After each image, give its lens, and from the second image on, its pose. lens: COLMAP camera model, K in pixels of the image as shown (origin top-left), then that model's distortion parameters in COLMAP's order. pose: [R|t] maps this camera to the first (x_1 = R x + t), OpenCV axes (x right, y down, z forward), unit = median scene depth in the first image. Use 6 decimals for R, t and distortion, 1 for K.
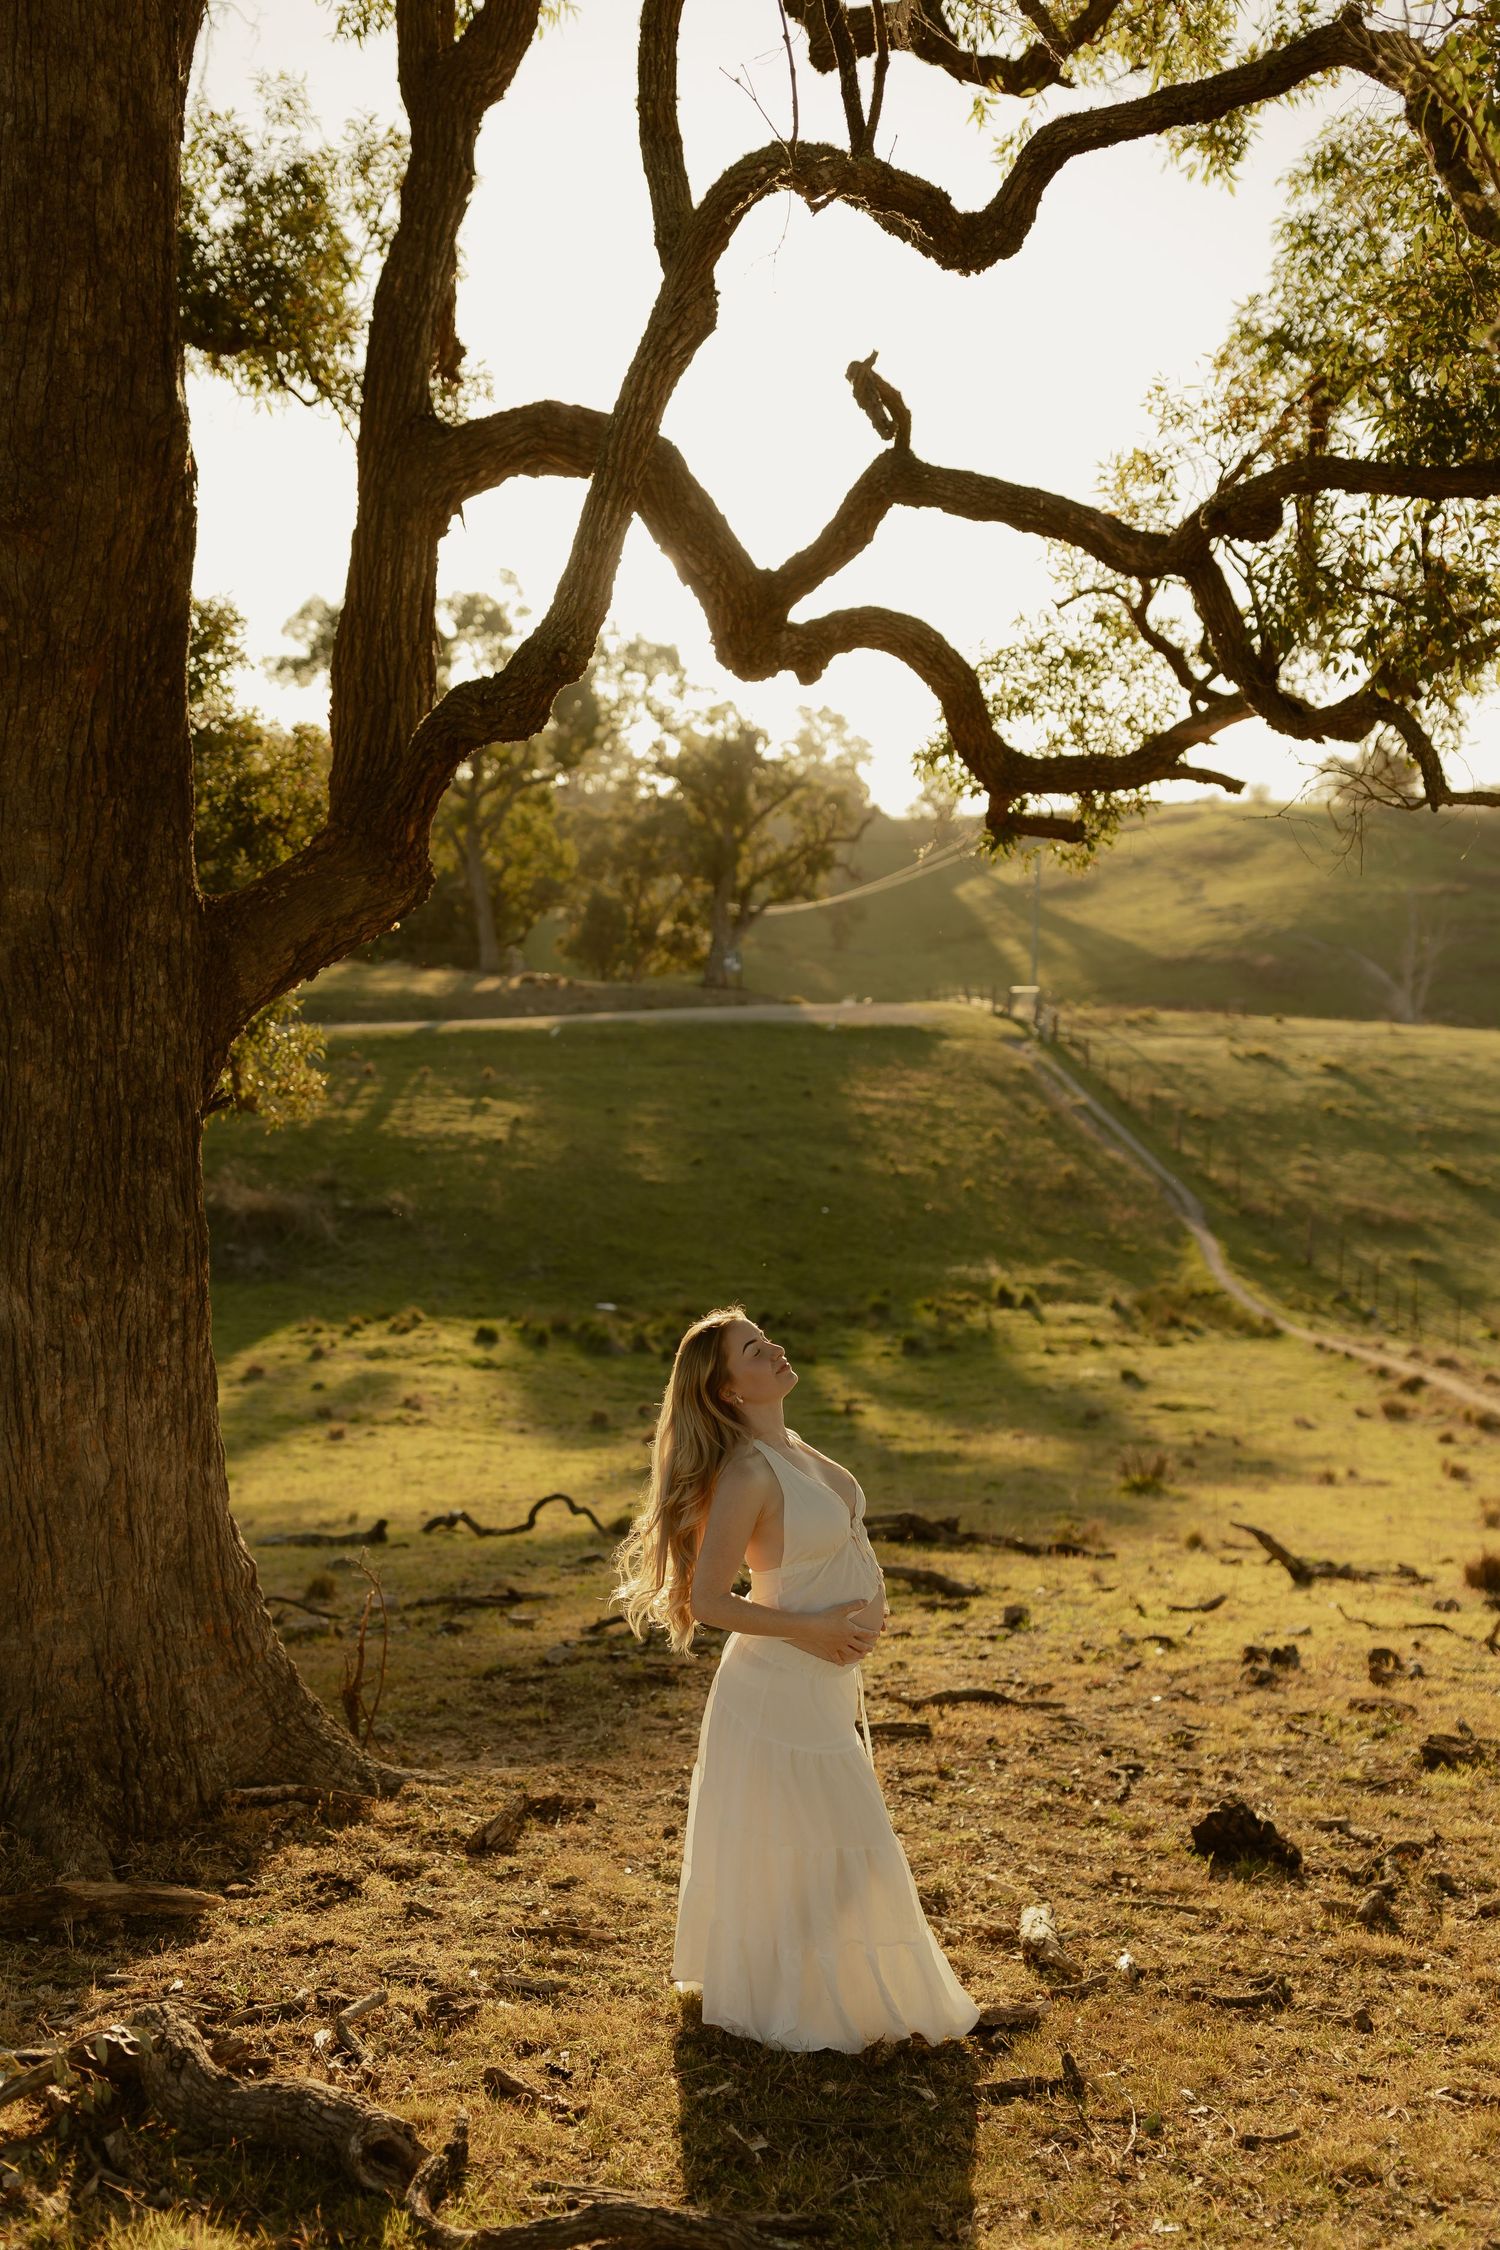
lens RADIAL K [[2080.0, 0, 758.6], [0, 2080.0, 1140.0], [0, 0, 1]] dist [0.011254, 0.000000]
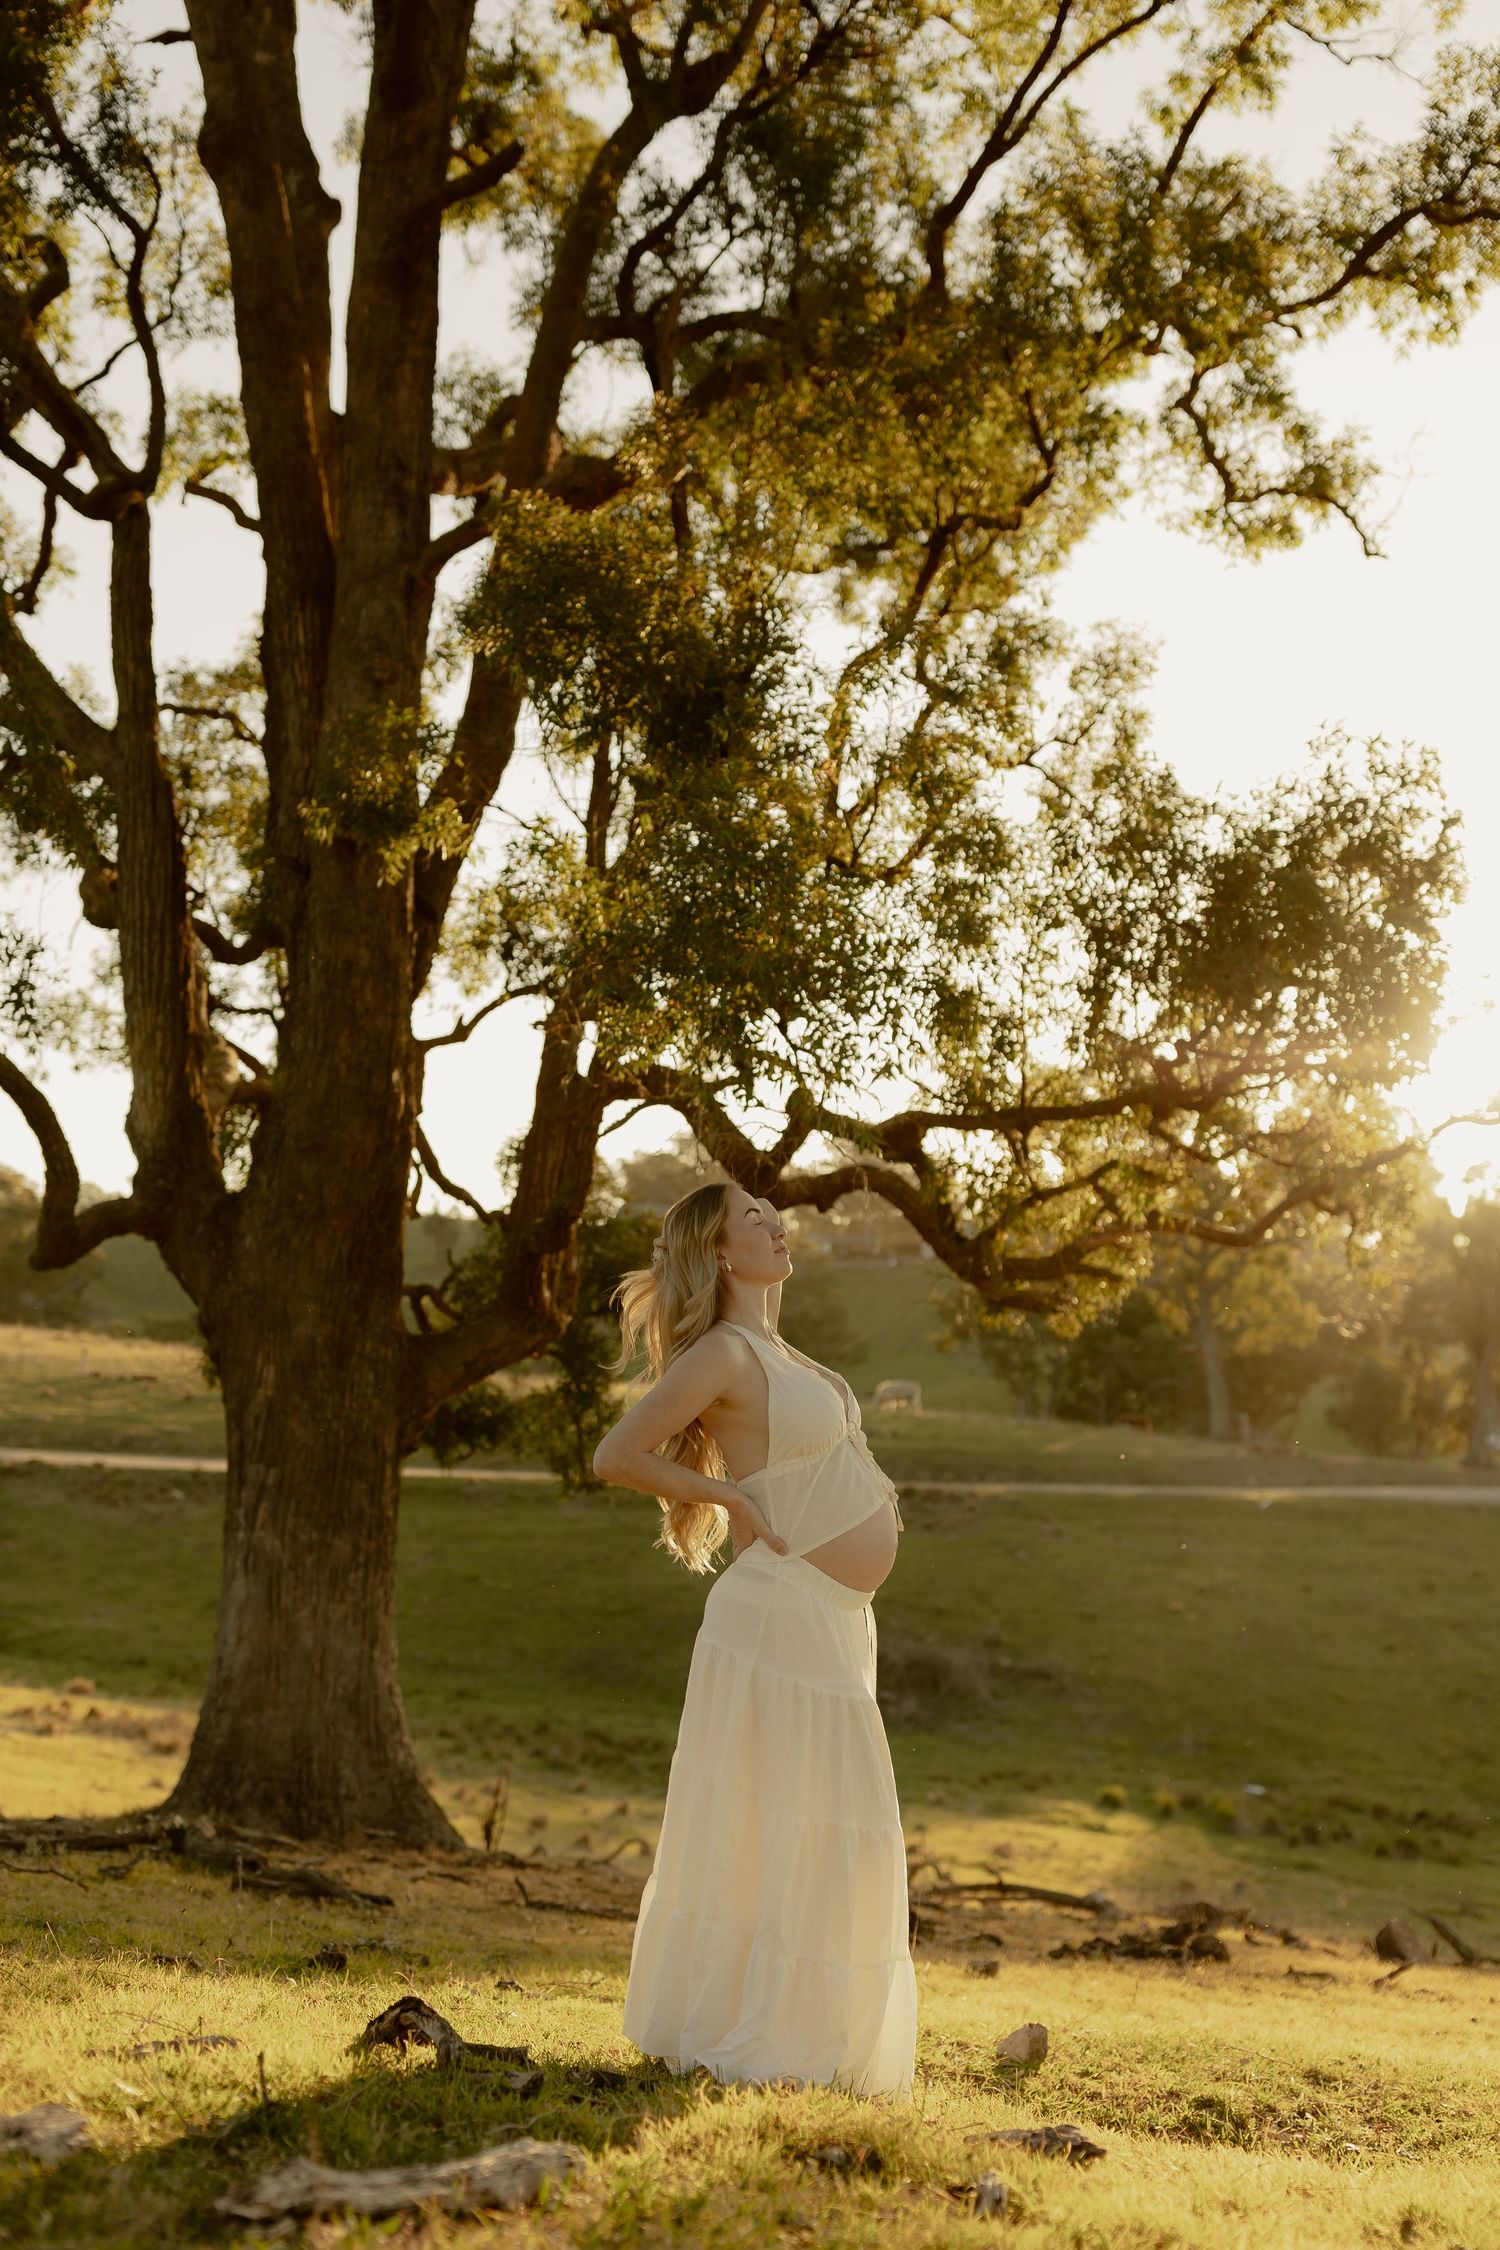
lens RADIAL K [[2235.3, 0, 735.1], [0, 2235.3, 1113.1], [0, 0, 1]] dist [0.015203, 0.000000]
pose [[0.930503, -0.018408, -0.365822, 0.121995], [-0.064168, 0.975099, -0.212284, 0.015578], [0.360620, 0.221005, 0.906151, -0.122846]]
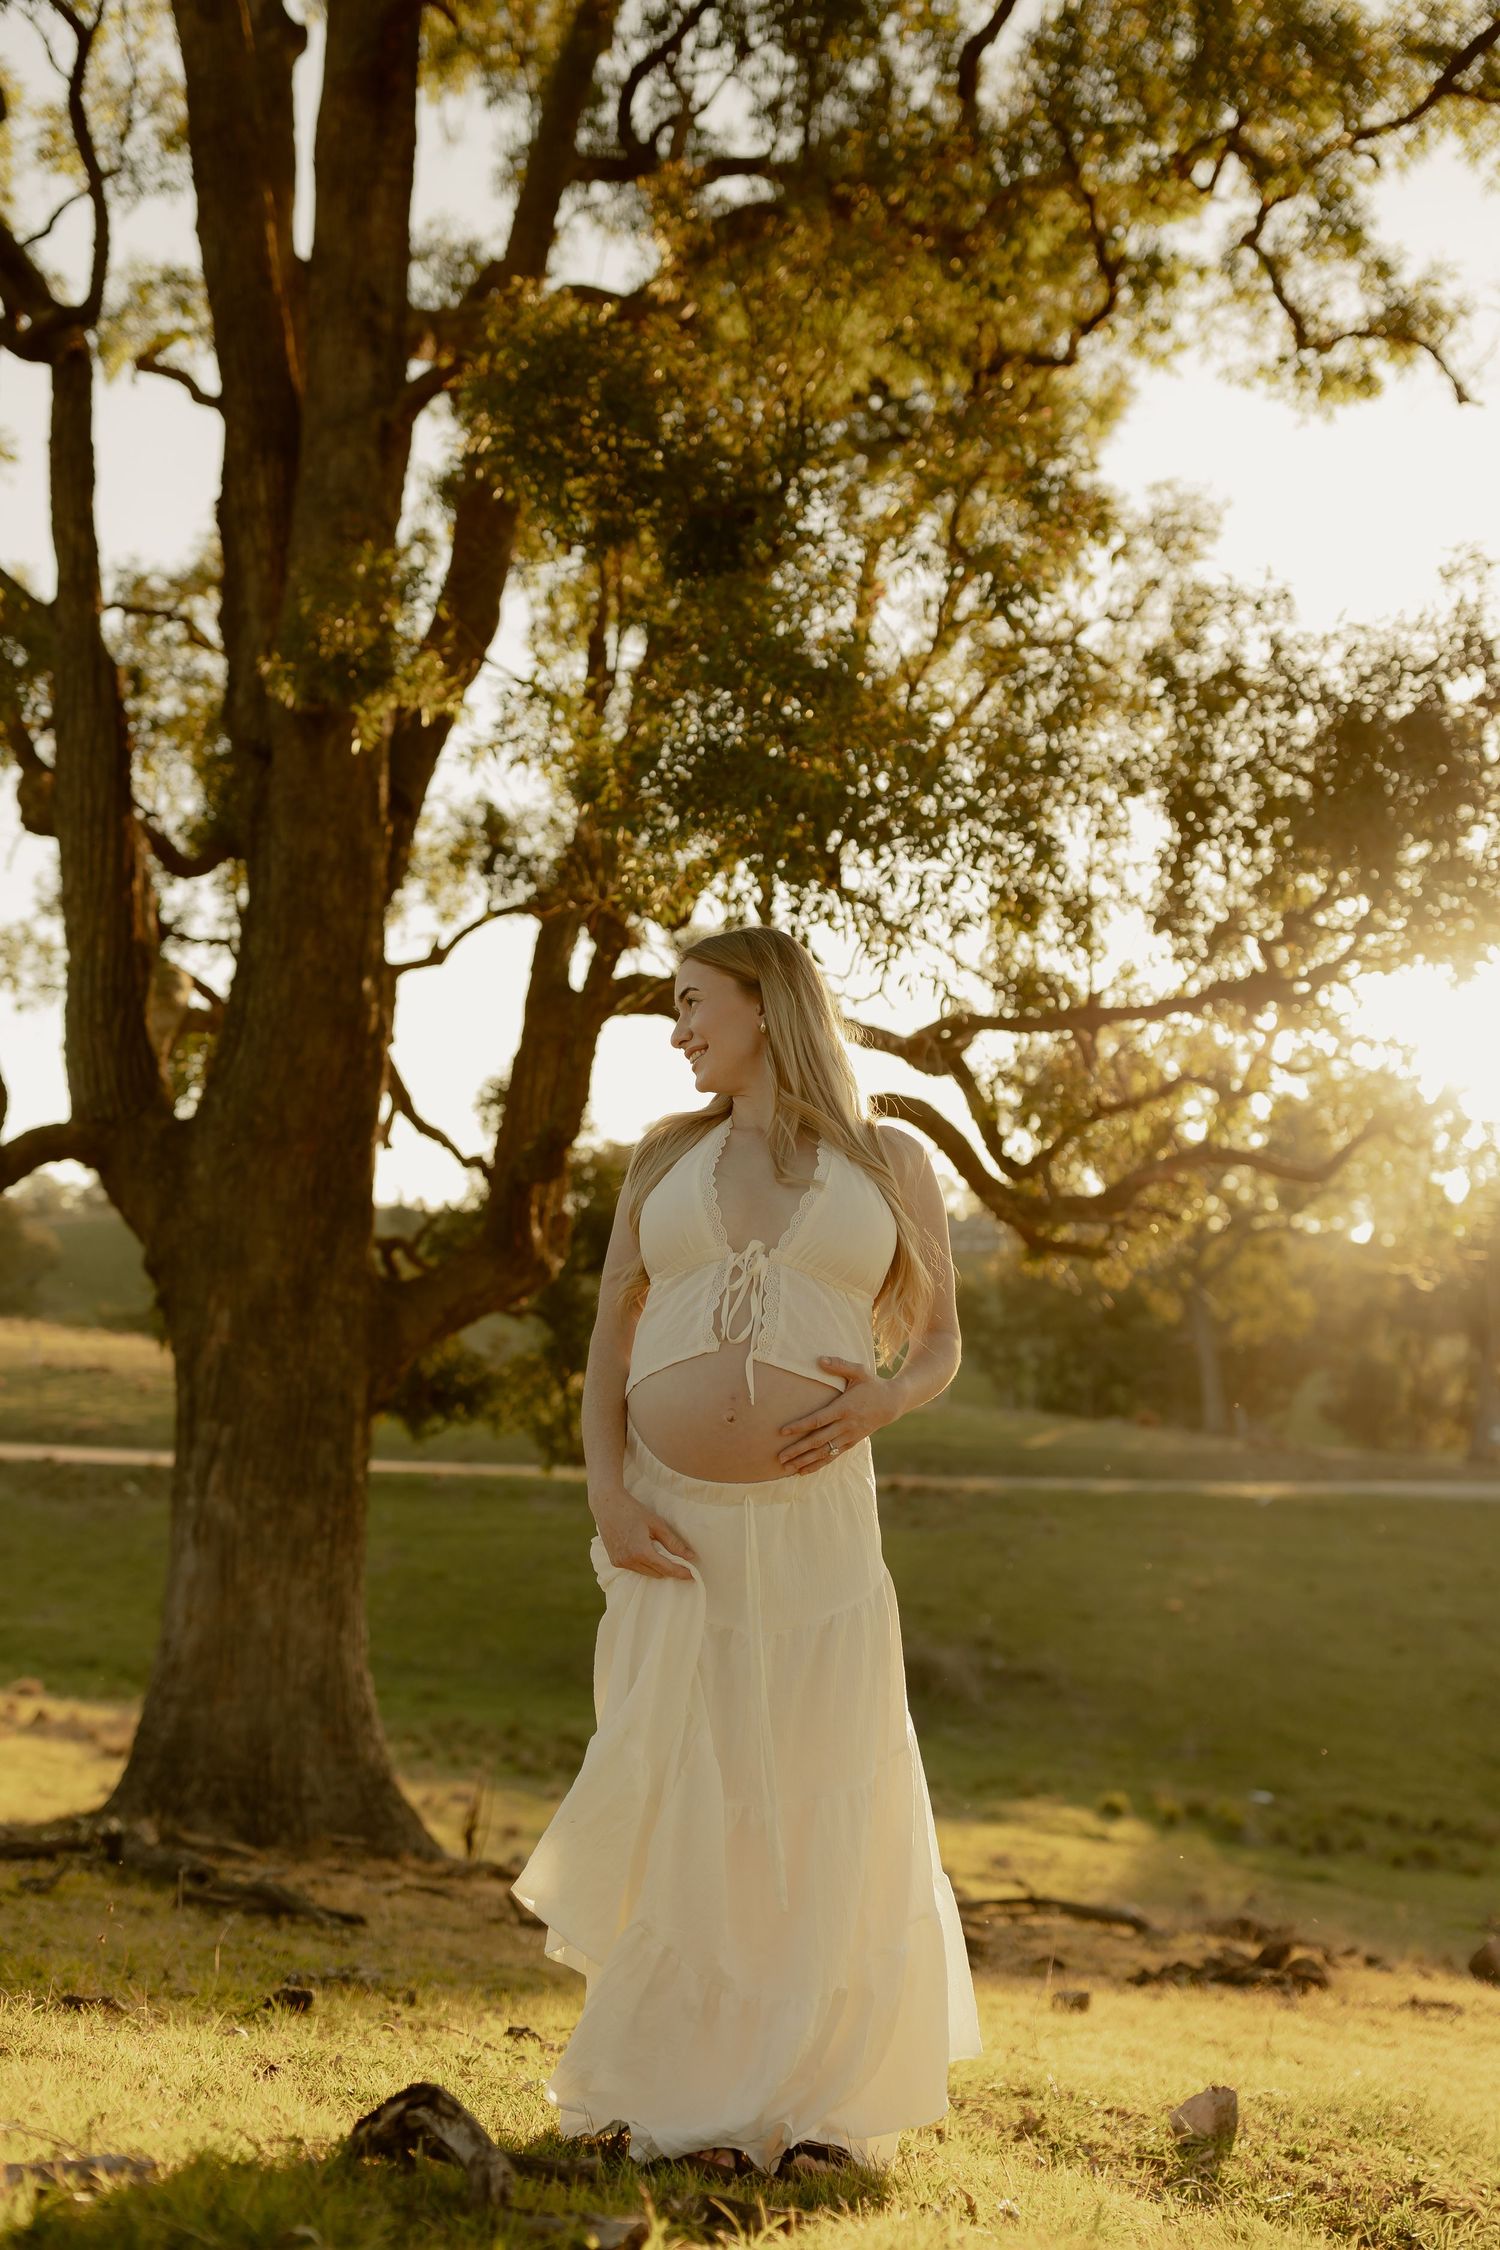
lens RADIAL K [[2235.3, 0, 709.0], [0, 2235.3, 1101.3], [0, 0, 1]] dist [0.015203, 0.000000]
pose [[0.932143, -0.019241, -0.361580, 0.101960], [-0.064746, 0.973637, -0.218723, 0.019399], [0.356256, 0.227292, 0.906322, -0.088942]]
